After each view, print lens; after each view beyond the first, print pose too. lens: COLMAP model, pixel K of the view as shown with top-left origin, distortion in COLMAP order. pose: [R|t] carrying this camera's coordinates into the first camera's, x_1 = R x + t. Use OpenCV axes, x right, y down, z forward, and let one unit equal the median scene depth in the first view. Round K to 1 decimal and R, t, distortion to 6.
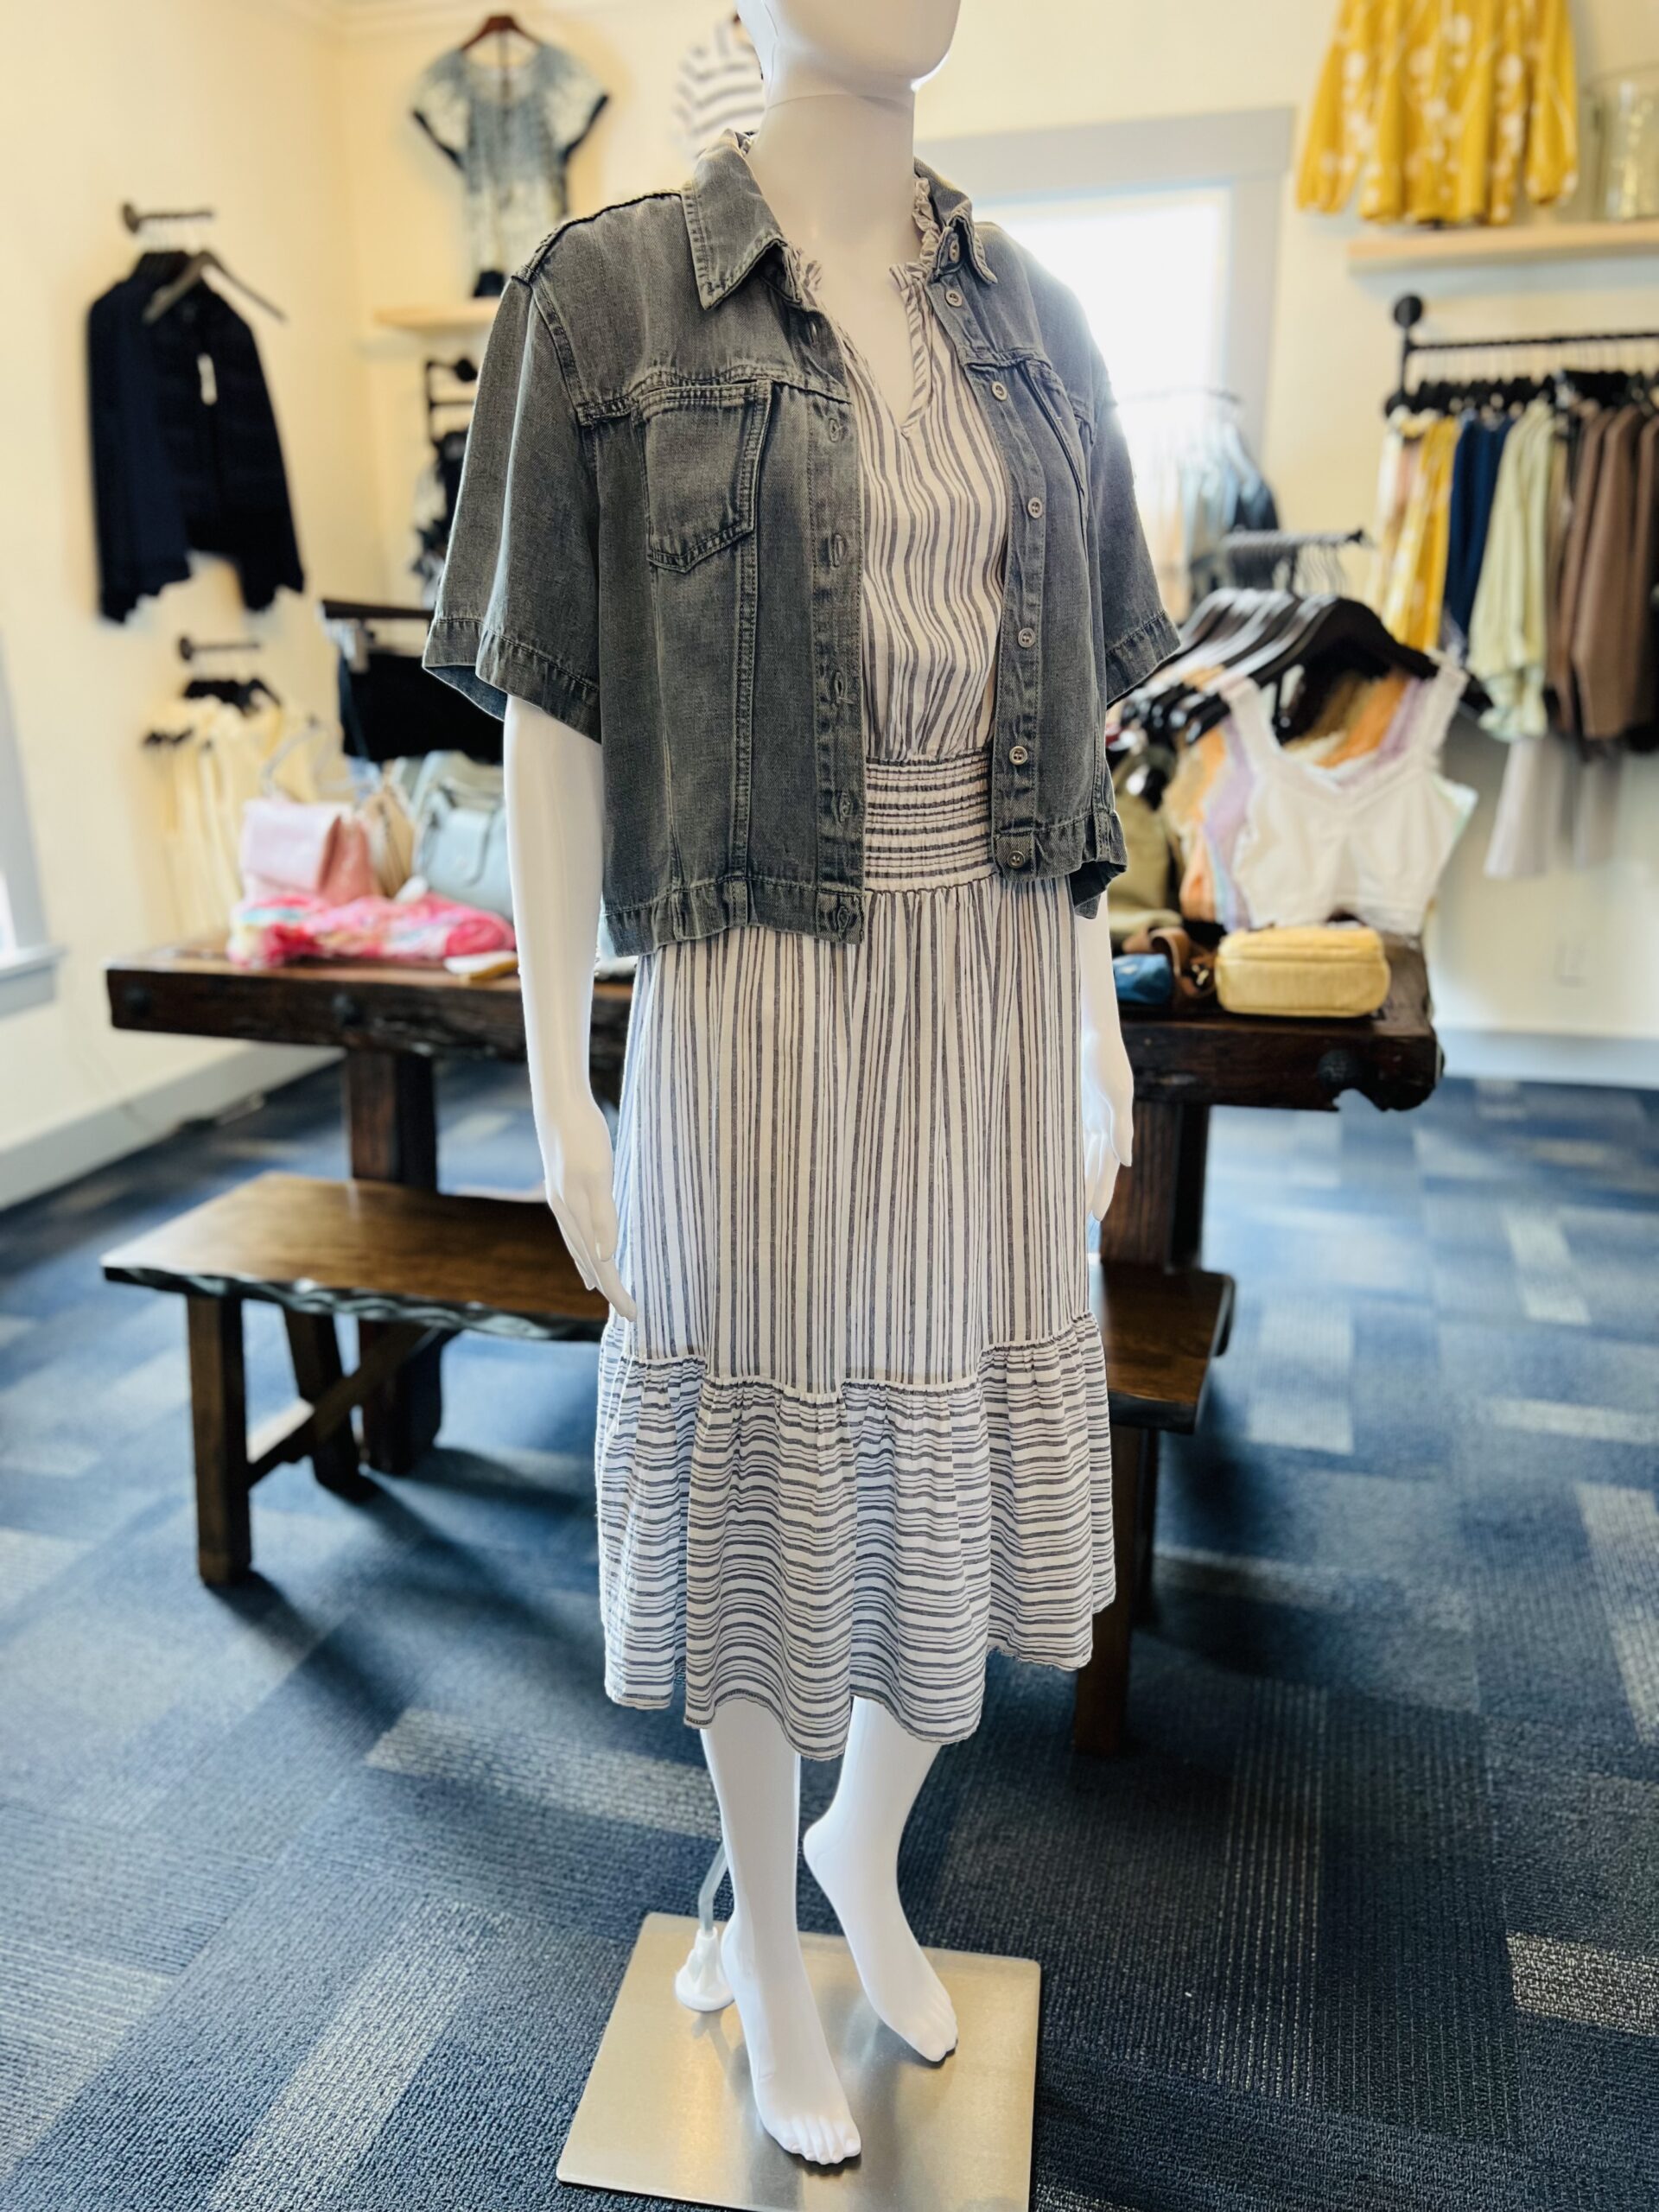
lens RADIAL K [[1653.0, 0, 825.7], [0, 1653.0, 1124.7], [0, 0, 1]] dist [0.046692, -0.051518]
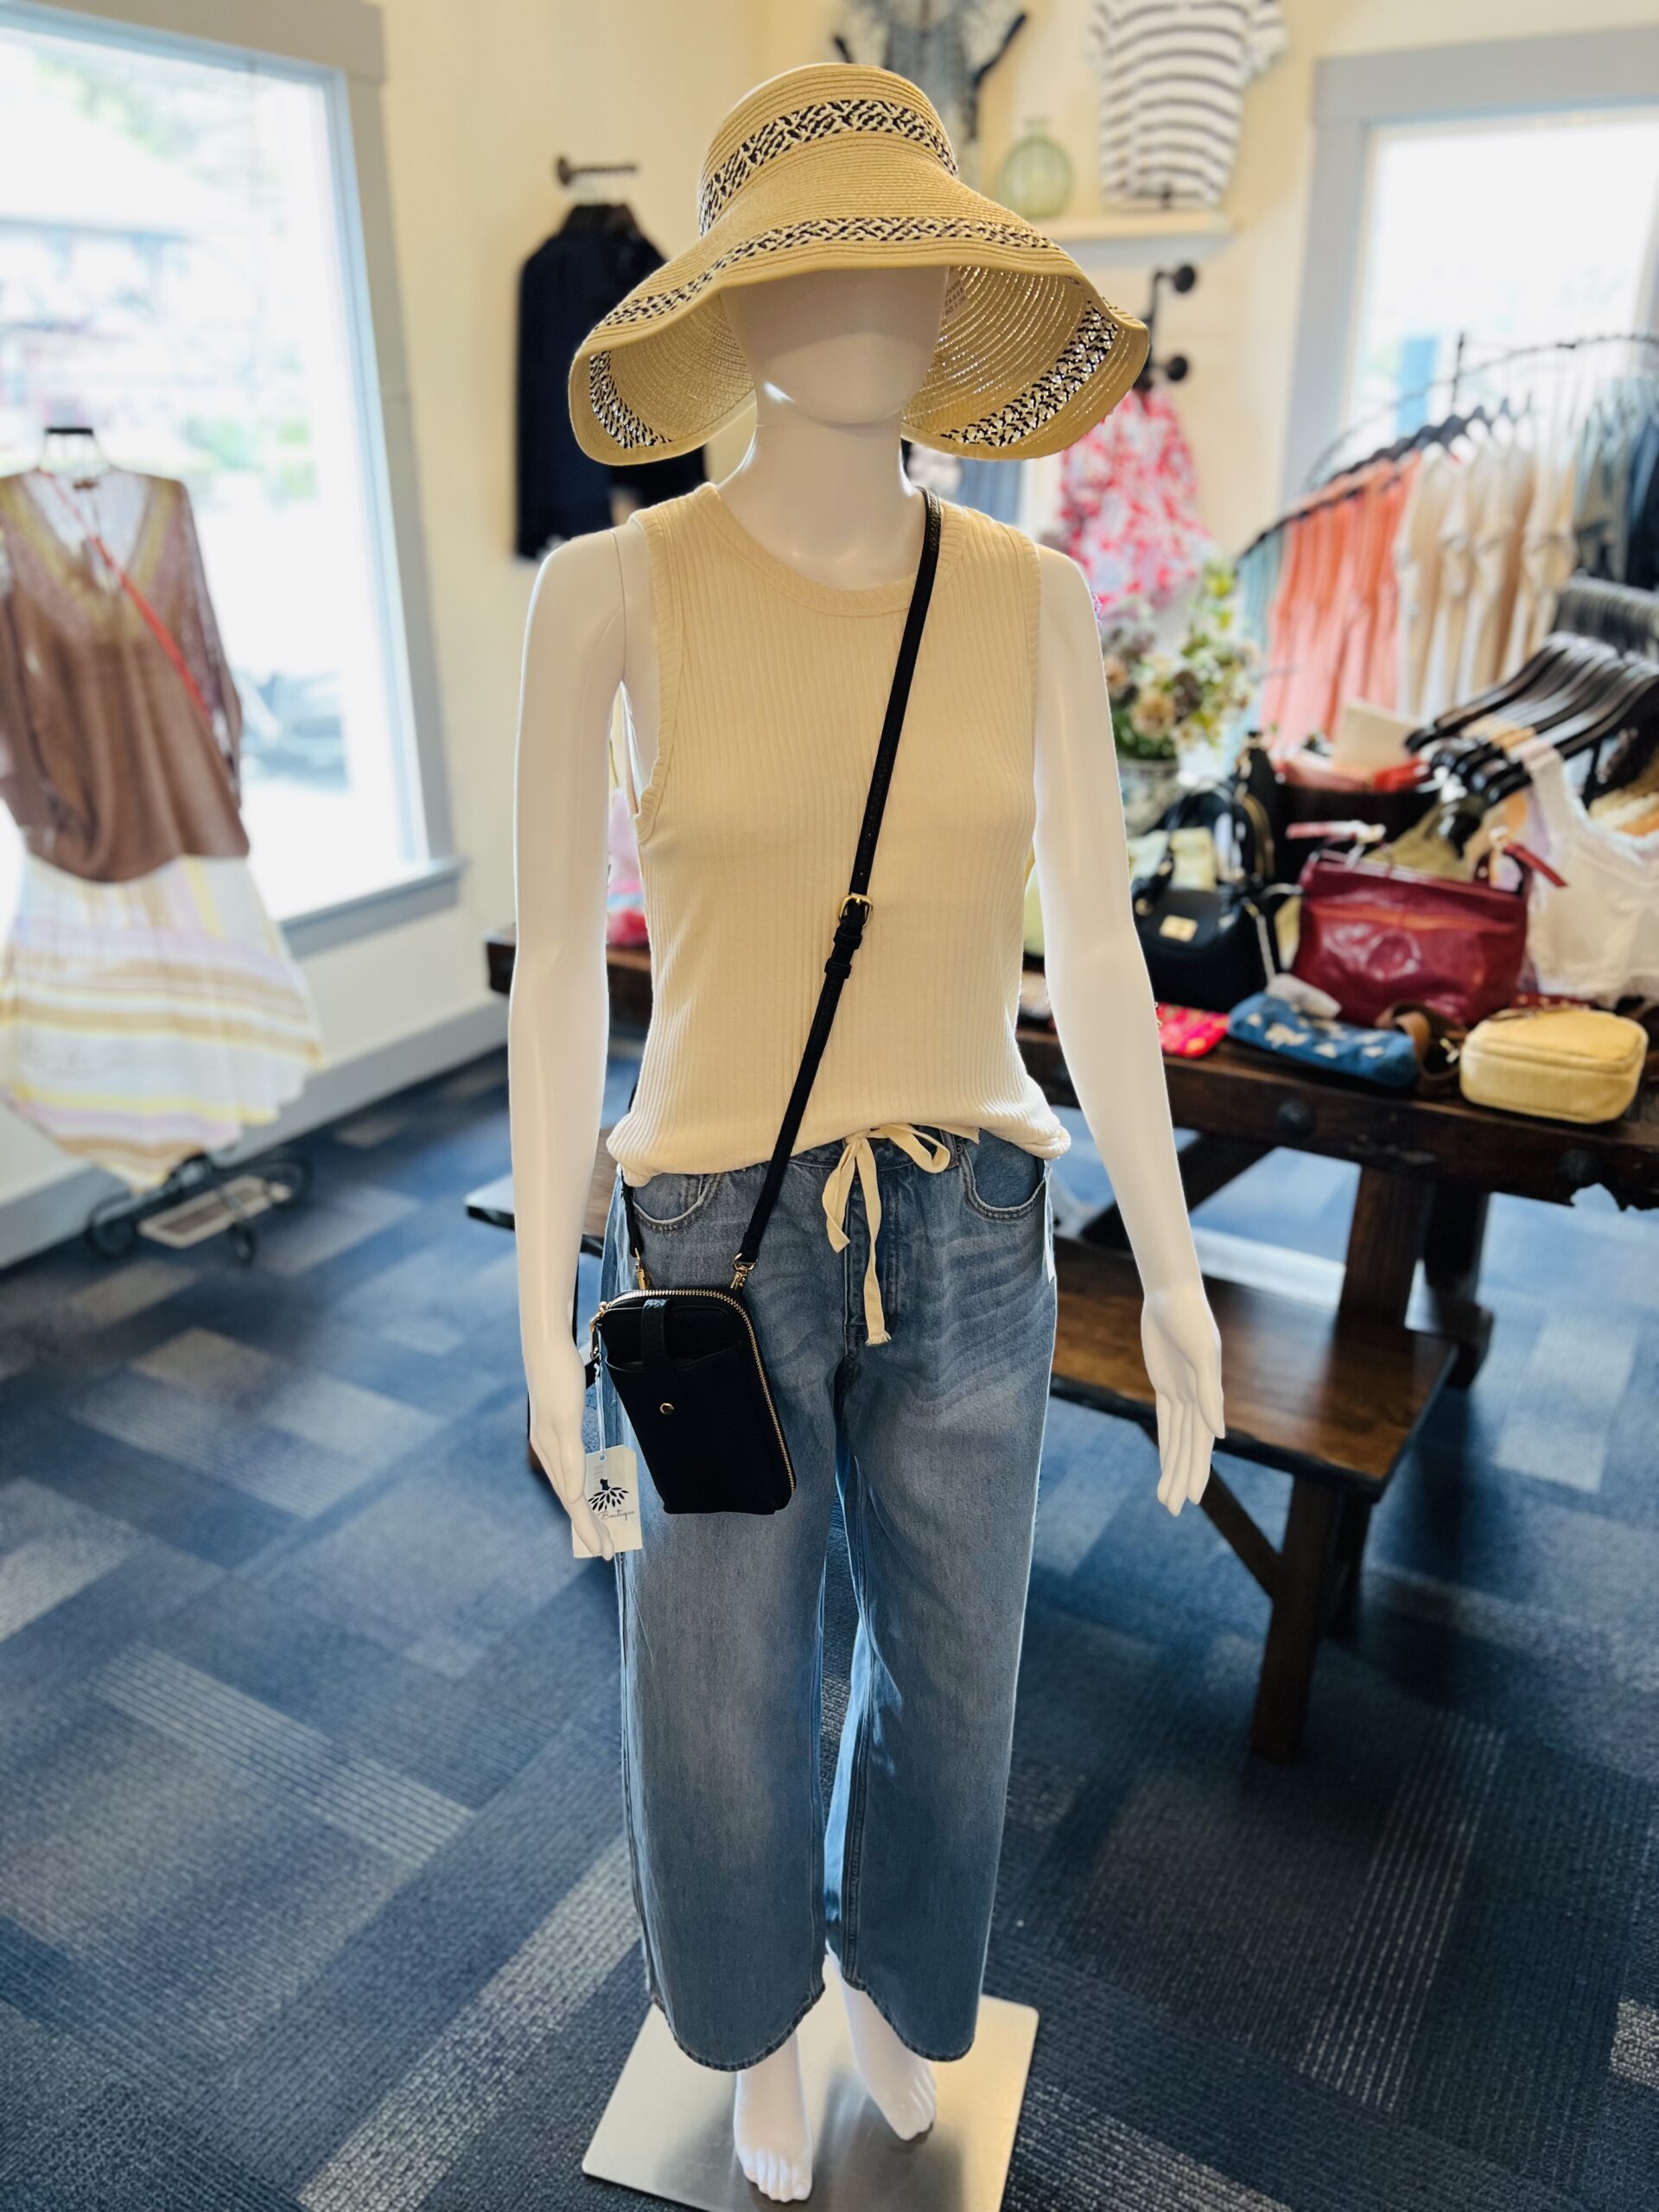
lens RADIAL K [[1653.0, 0, 838.7], [0, 1653.0, 1112.5], [0, 0, 1]] dist [0.046692, -0.051518]
pose [[0.973326, 0.097528, -0.207665, 0.071778], [-0.078067, 0.991925, 0.099948, -0.132368], [0.215736, -0.081070, 0.973081, -0.099702]]
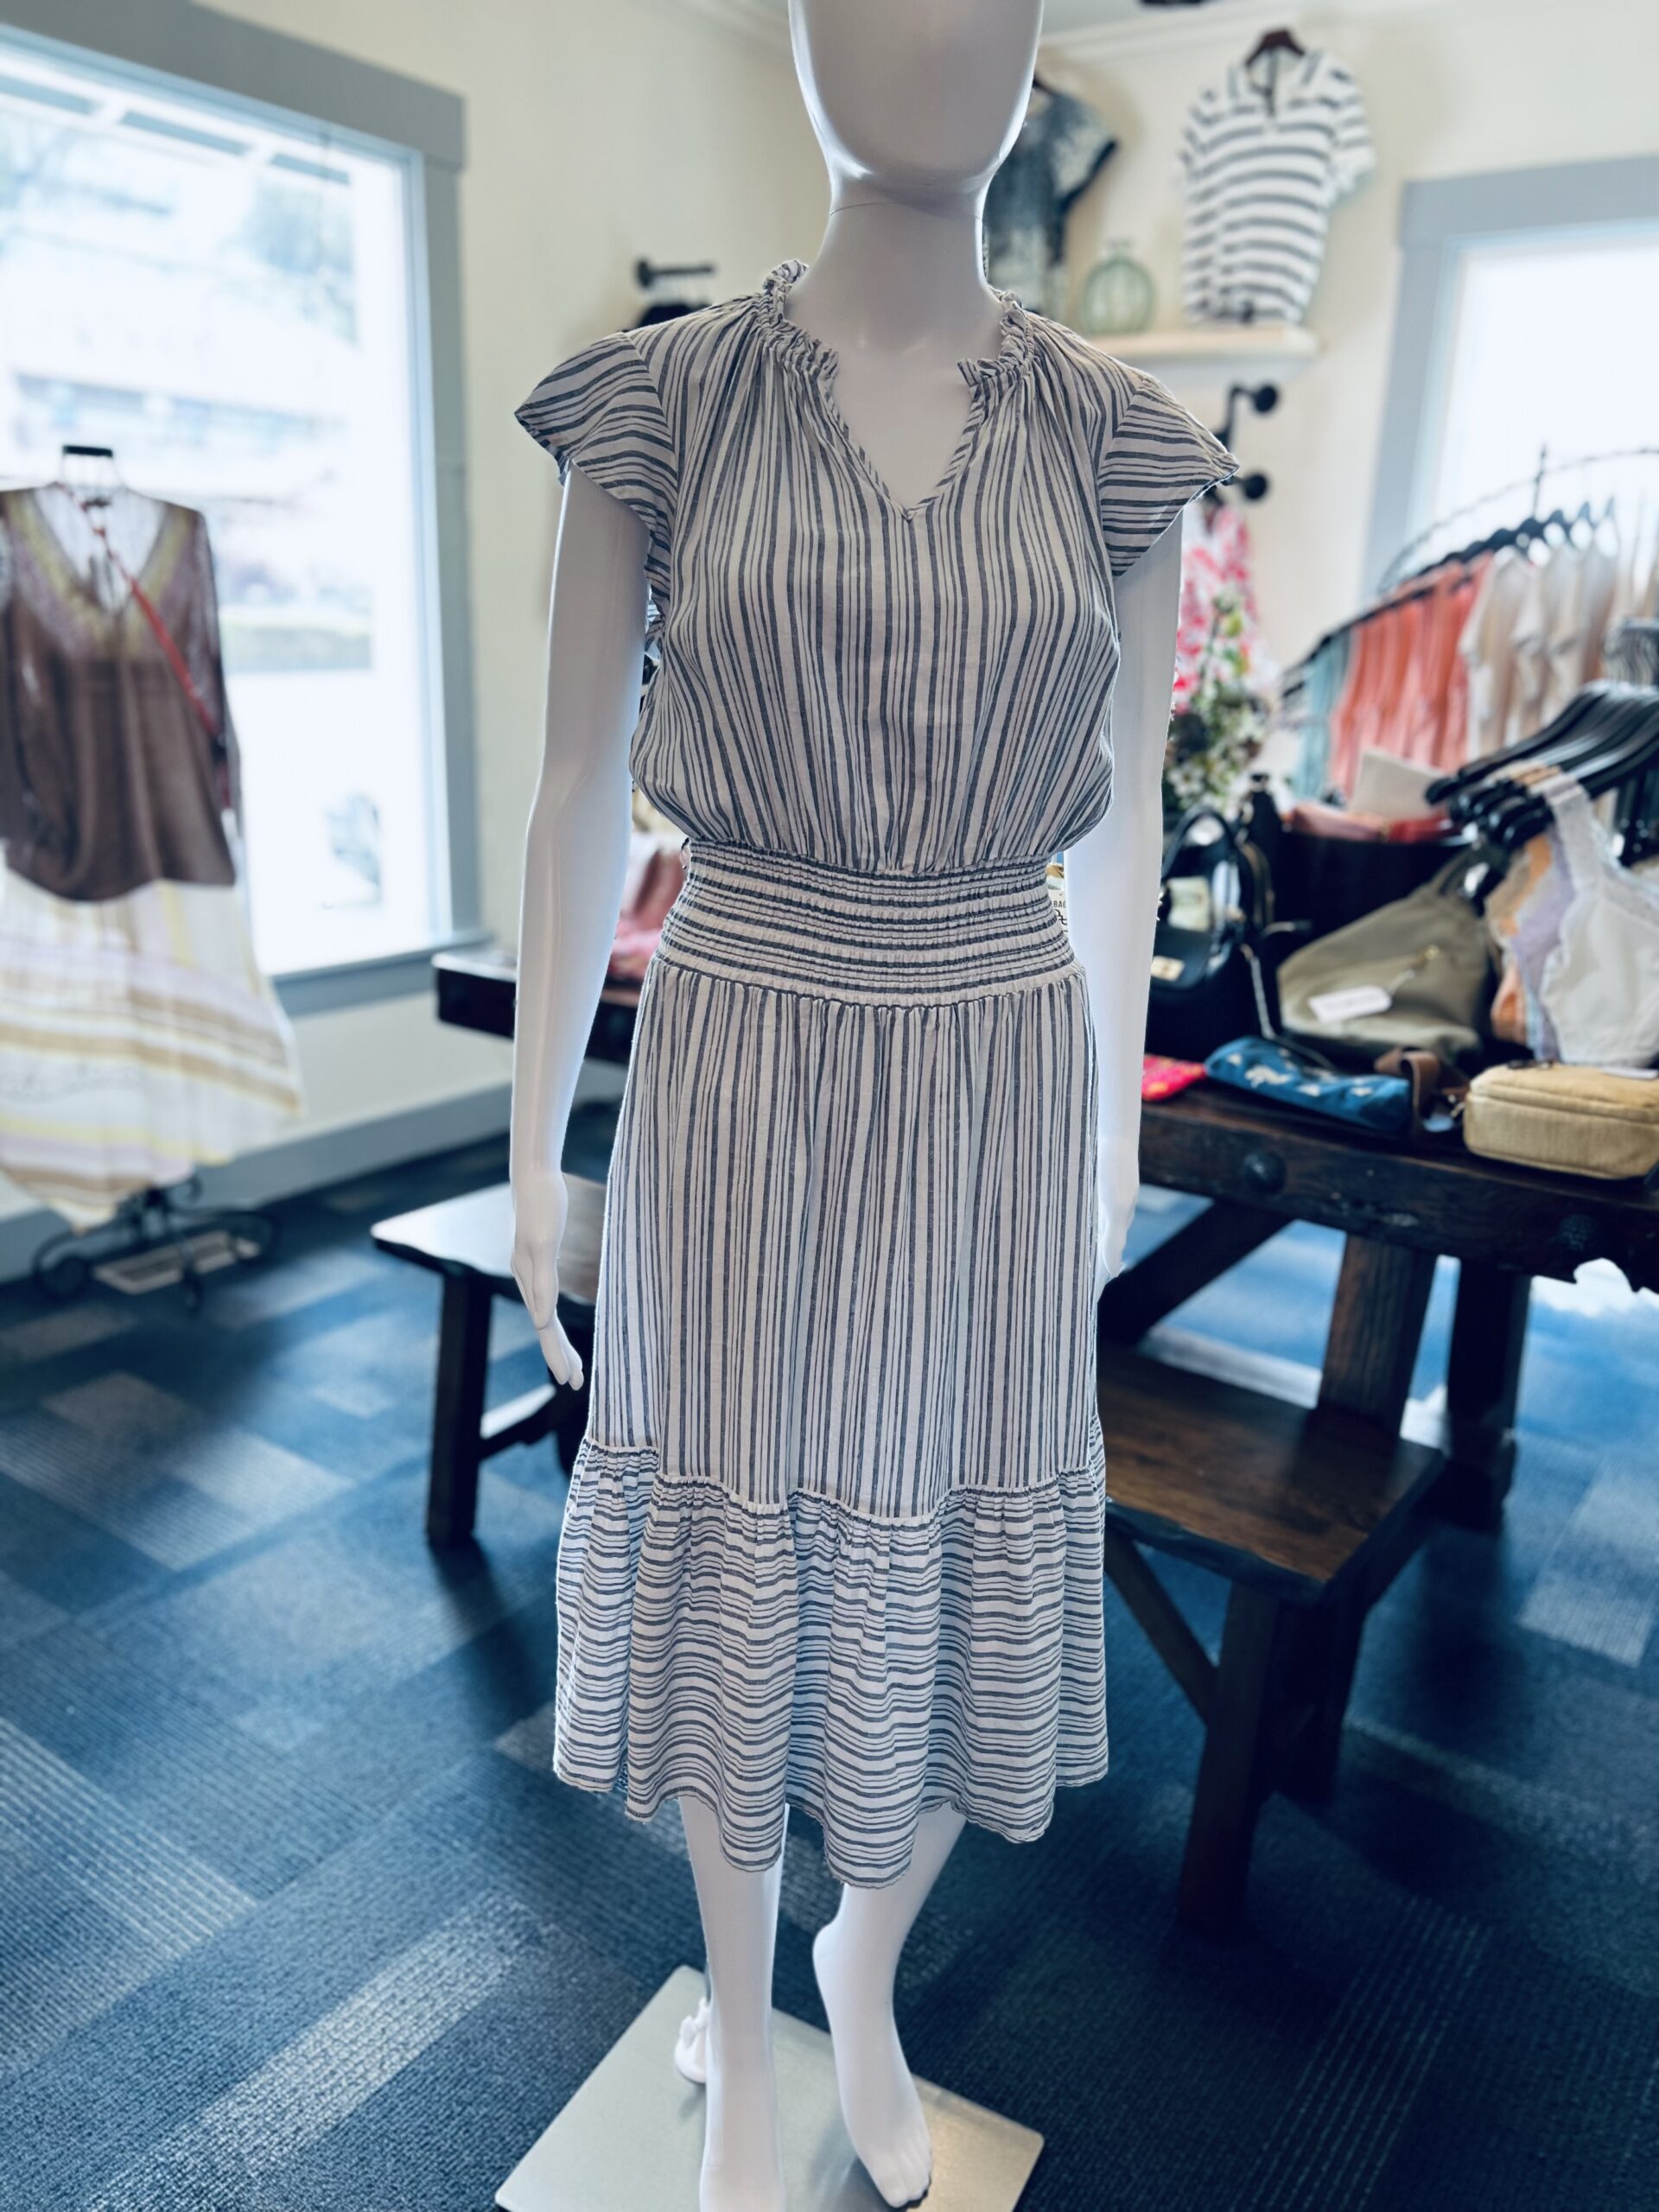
lens RADIAL K [[1653.0, 0, 833.7], [0, 1653.0, 1113.9], [0, 0, 1]] dist [0.046692, -0.051518]
pose [[0.947439, 0.134044, -0.290503, 0.177421], [-0.139359, 0.990239, 0.002415, -0.043890], [0.287992, 0.038196, 0.956871, 0.039214]]
